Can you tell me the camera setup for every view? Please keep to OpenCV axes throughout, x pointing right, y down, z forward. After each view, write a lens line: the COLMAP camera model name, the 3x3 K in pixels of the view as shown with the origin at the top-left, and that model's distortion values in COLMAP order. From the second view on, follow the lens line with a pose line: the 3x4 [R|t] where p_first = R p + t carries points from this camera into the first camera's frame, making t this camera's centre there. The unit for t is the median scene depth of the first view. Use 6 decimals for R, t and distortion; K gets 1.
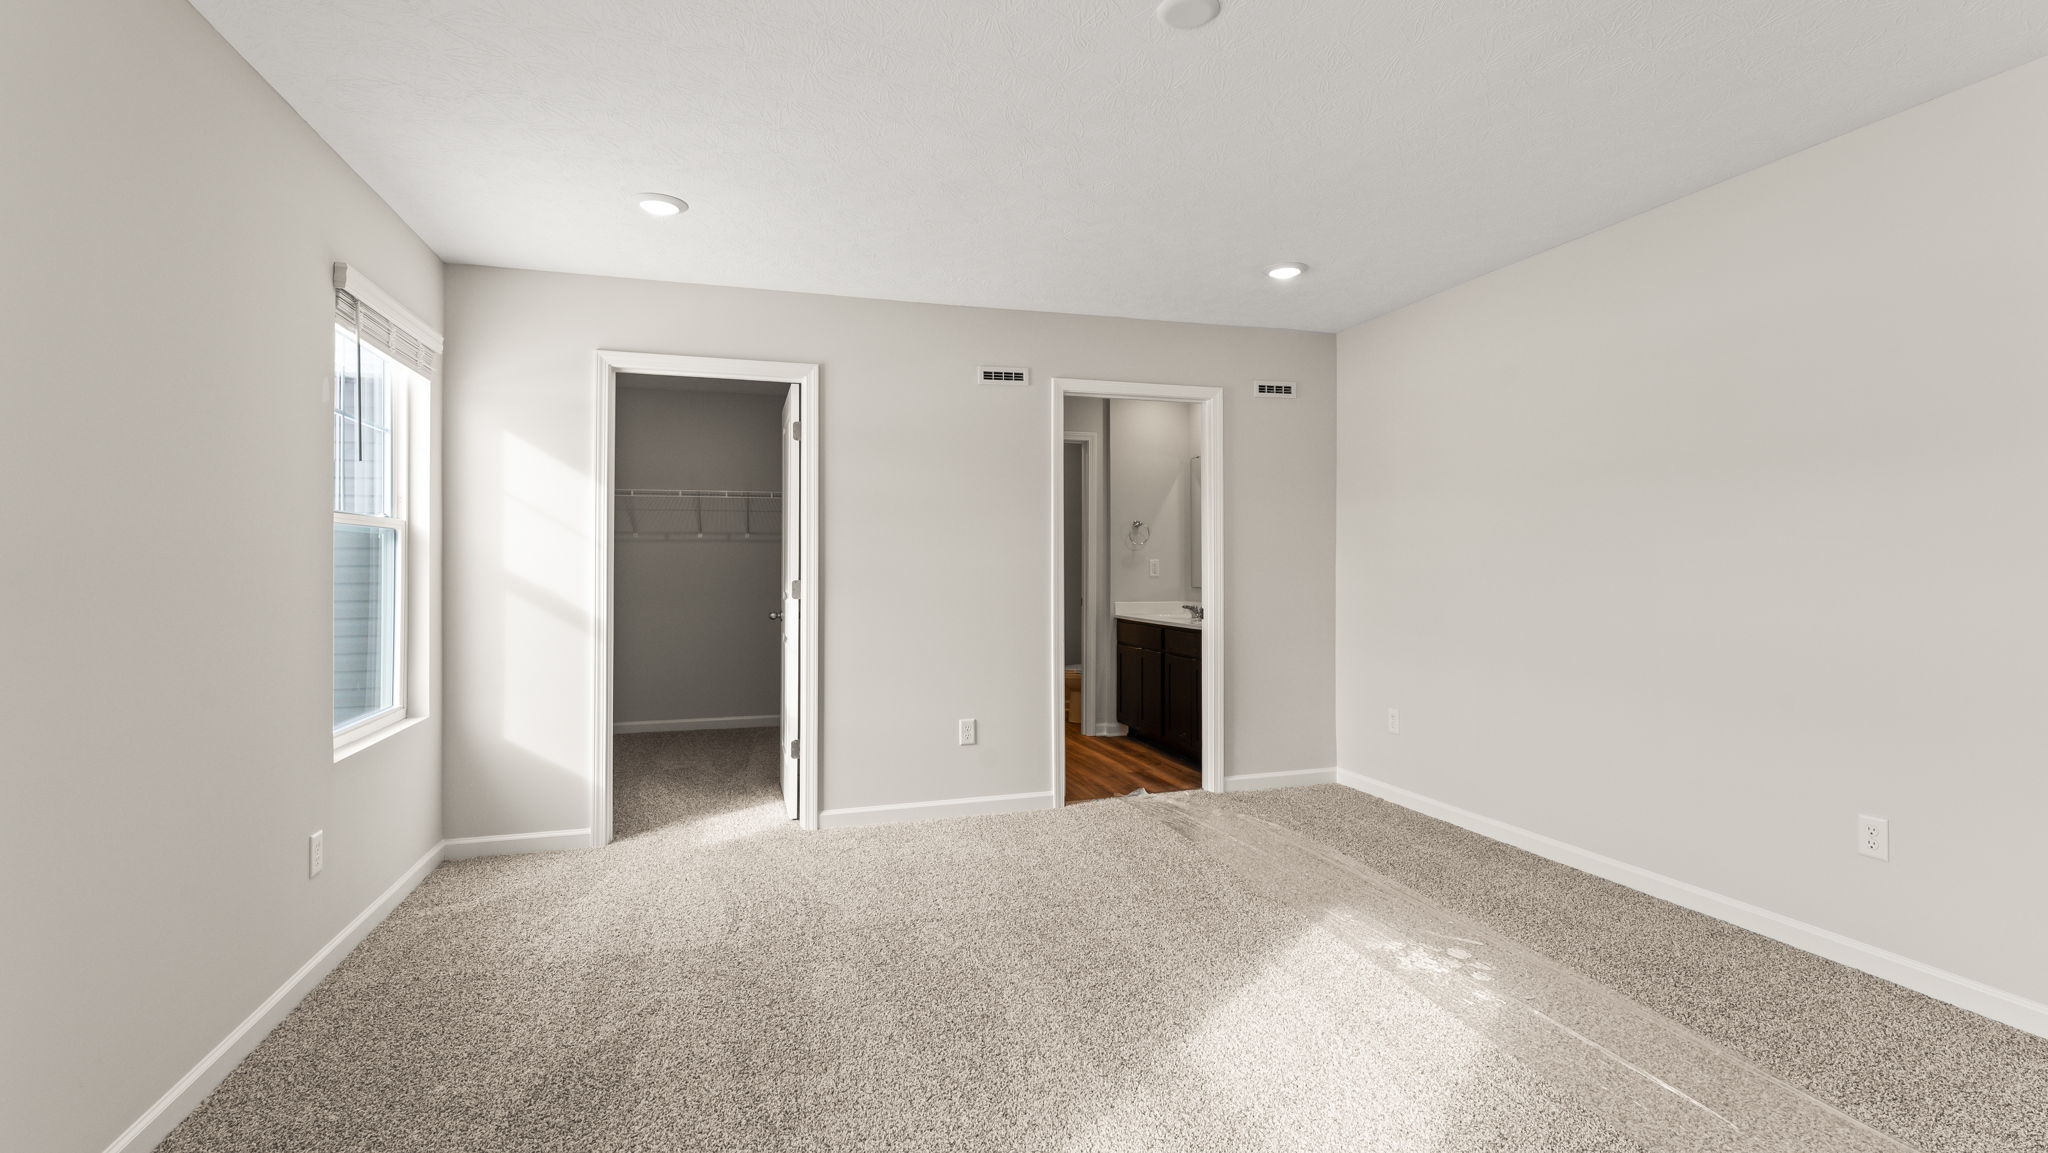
lens RADIAL K [[912.2, 0, 1022.3], [0, 912.2, 571.7], [0, 0, 1]] dist [0.004078, -0.000169]
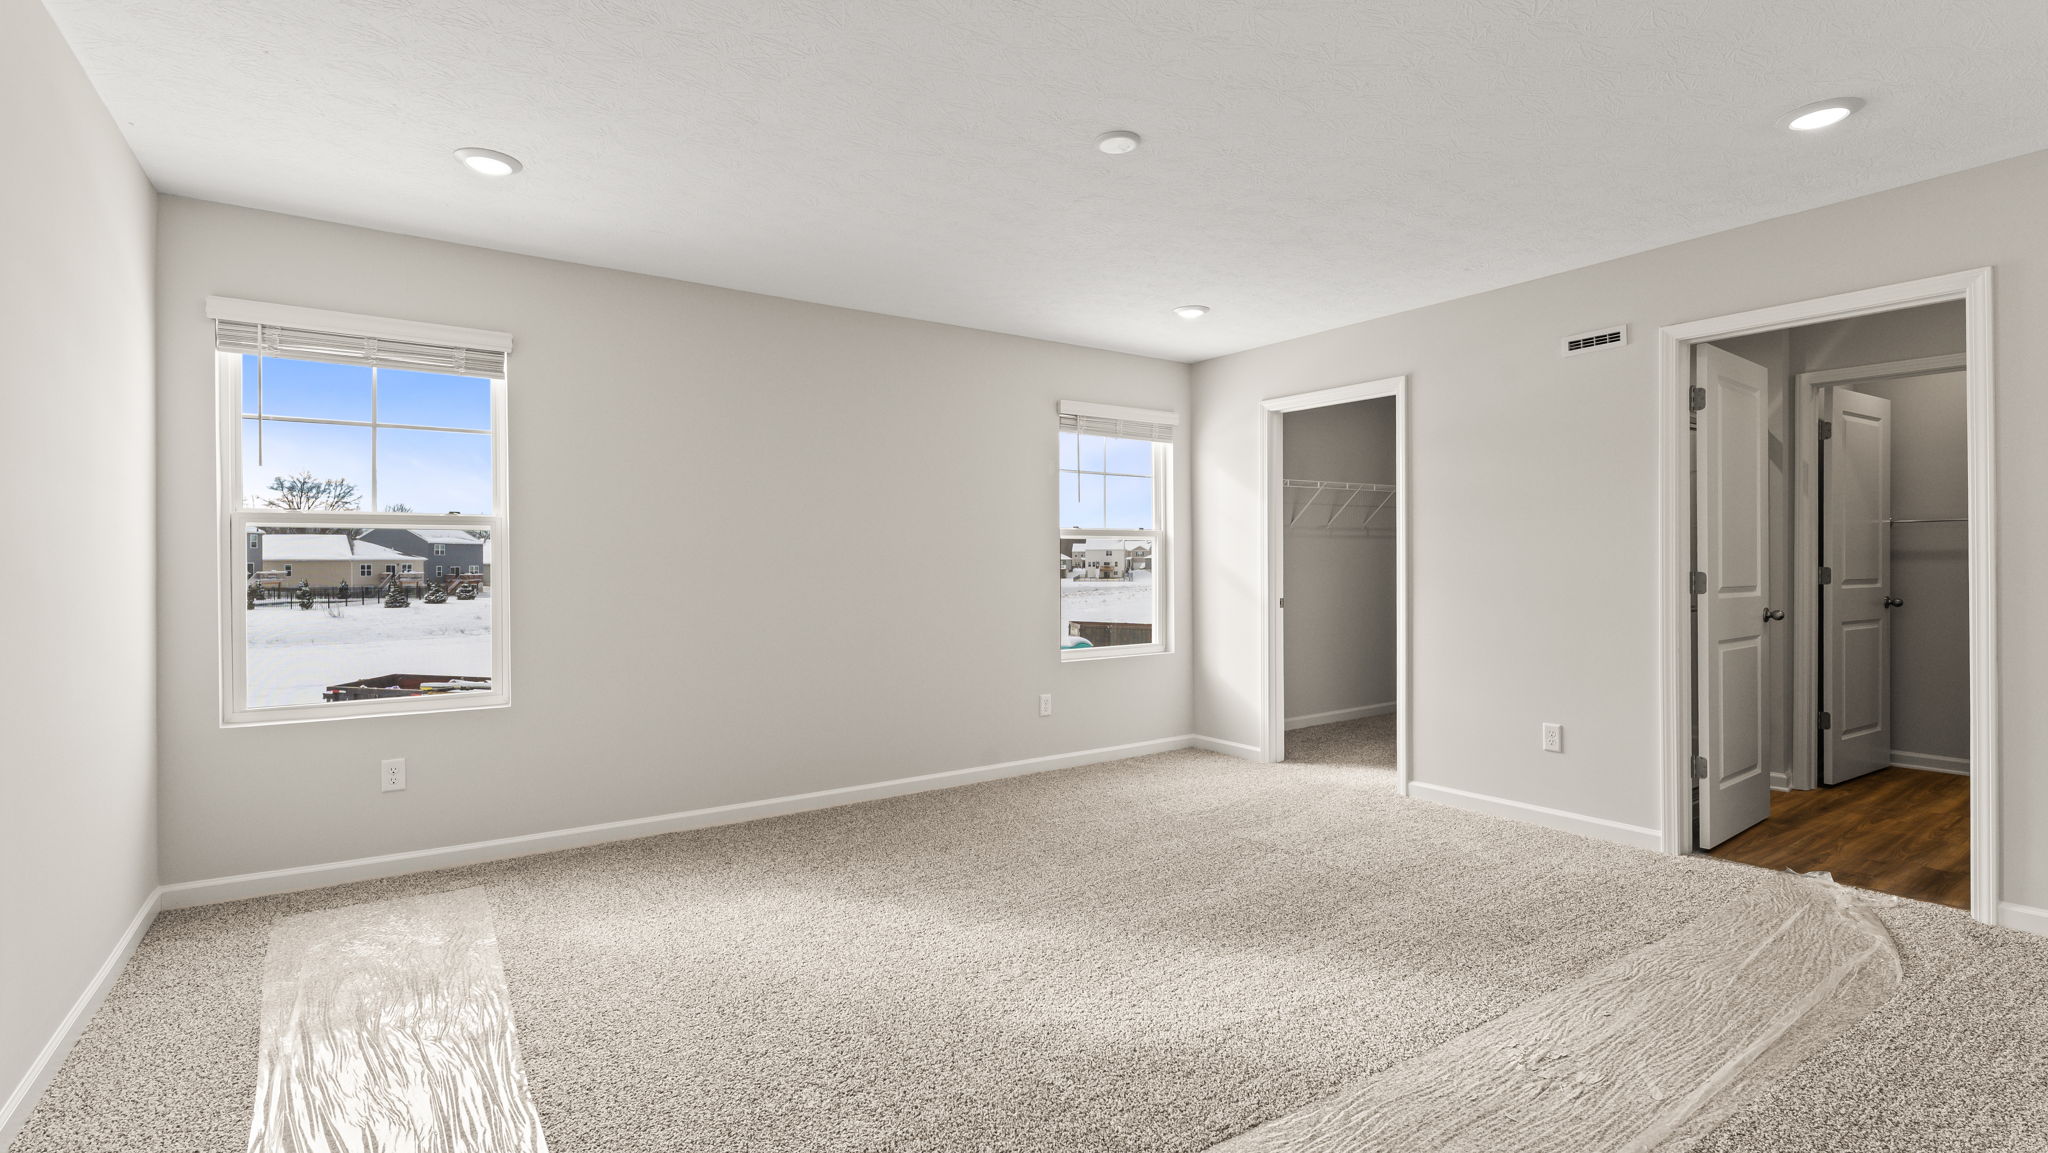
lens RADIAL K [[912.2, 0, 1009.9], [0, 912.2, 564.4], [0, 0, 1]] dist [0.004078, -0.000169]
pose [[0.307020, 0.009446, -0.951656, 0.658396], [-0.001202, 0.999954, 0.009538, -0.007908], [0.951702, -0.001785, 0.307017, 0.198114]]
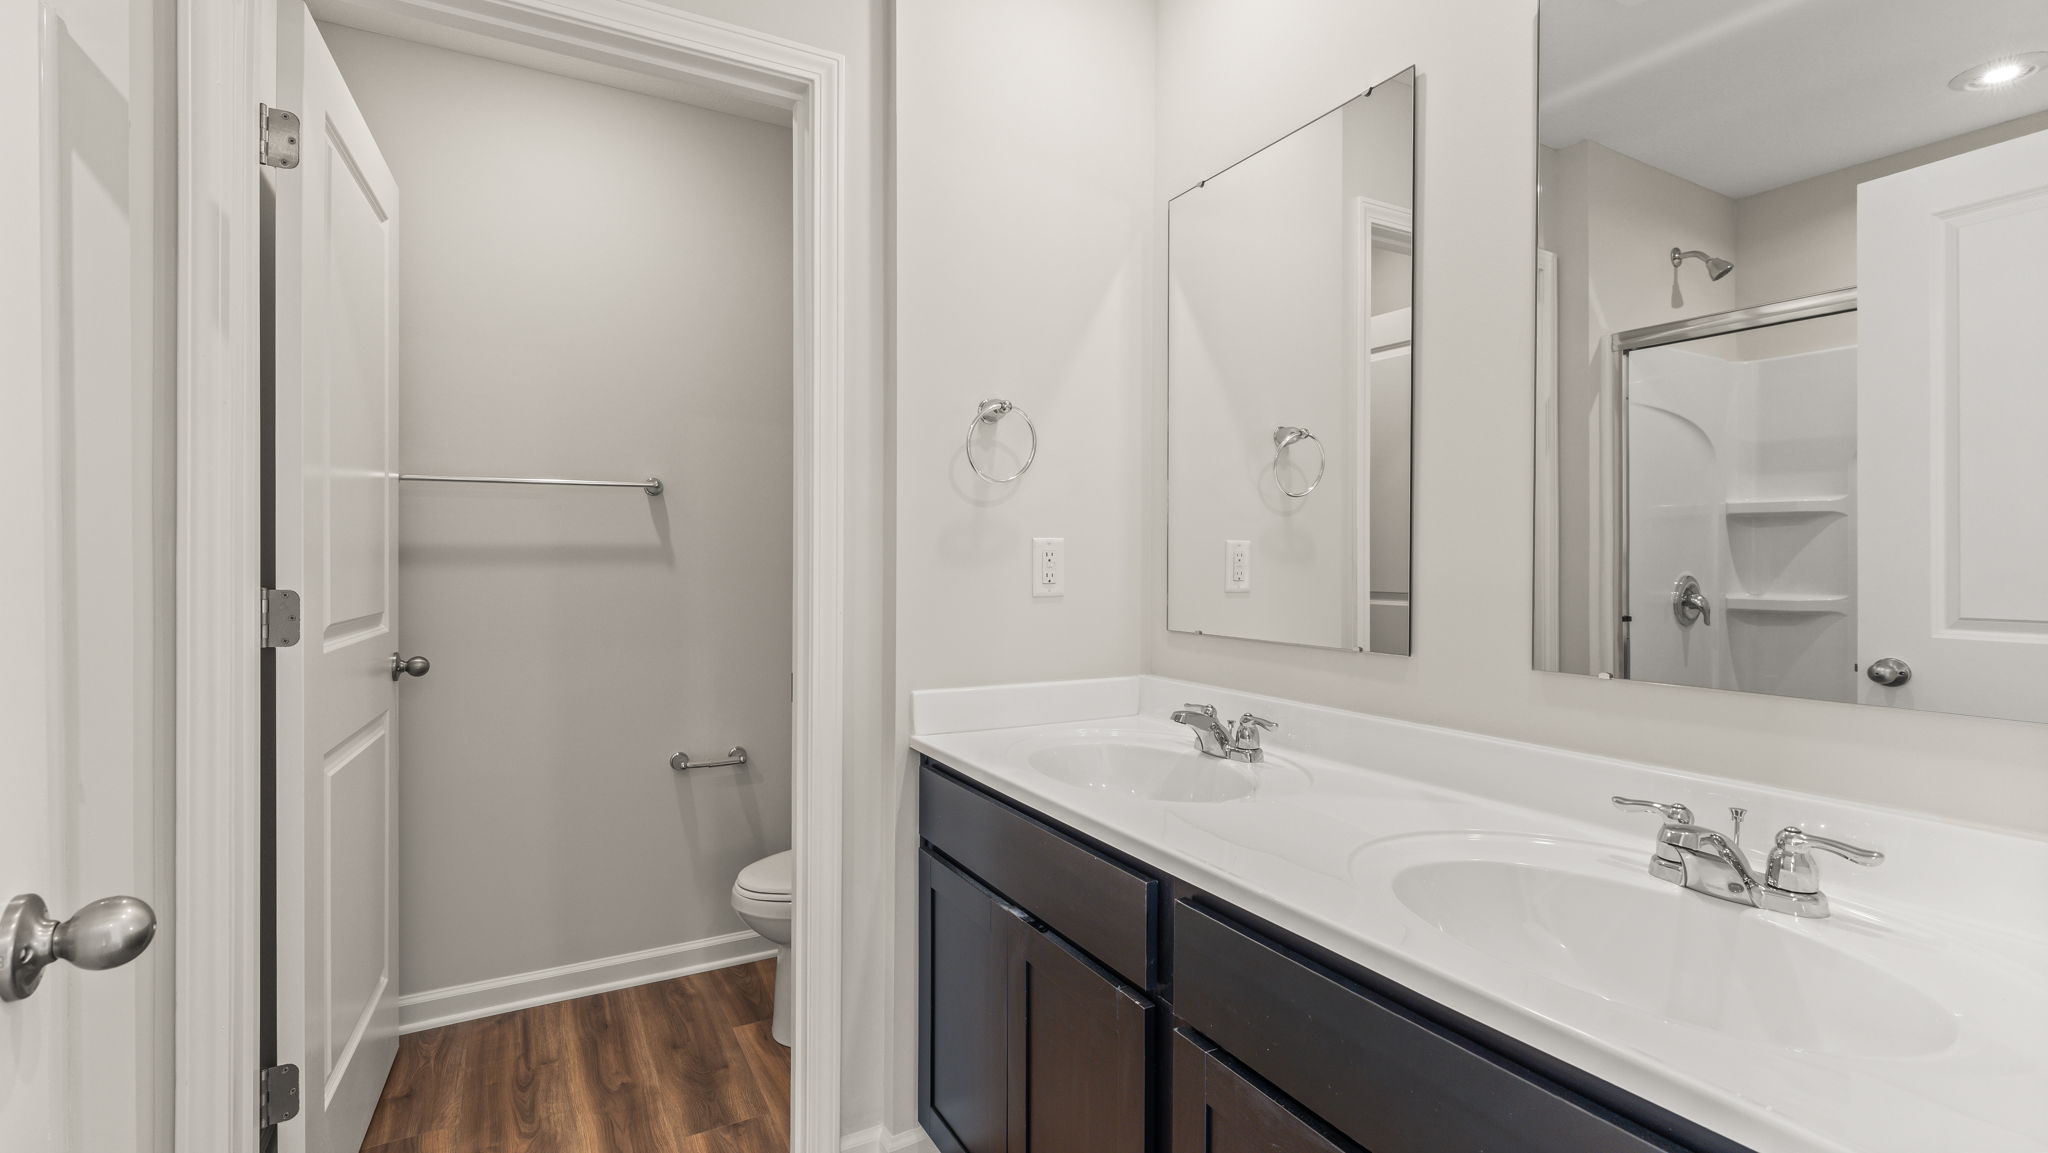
lens RADIAL K [[912.2, 0, 1034.4], [0, 912.2, 572.8], [0, 0, 1]] dist [0.004078, -0.000169]
pose [[0.974723, 0.001704, 0.223412, 0.111939], [-0.002802, 0.999985, 0.004600, -0.003518], [-0.223401, -0.005110, 0.974713, 1.071941]]
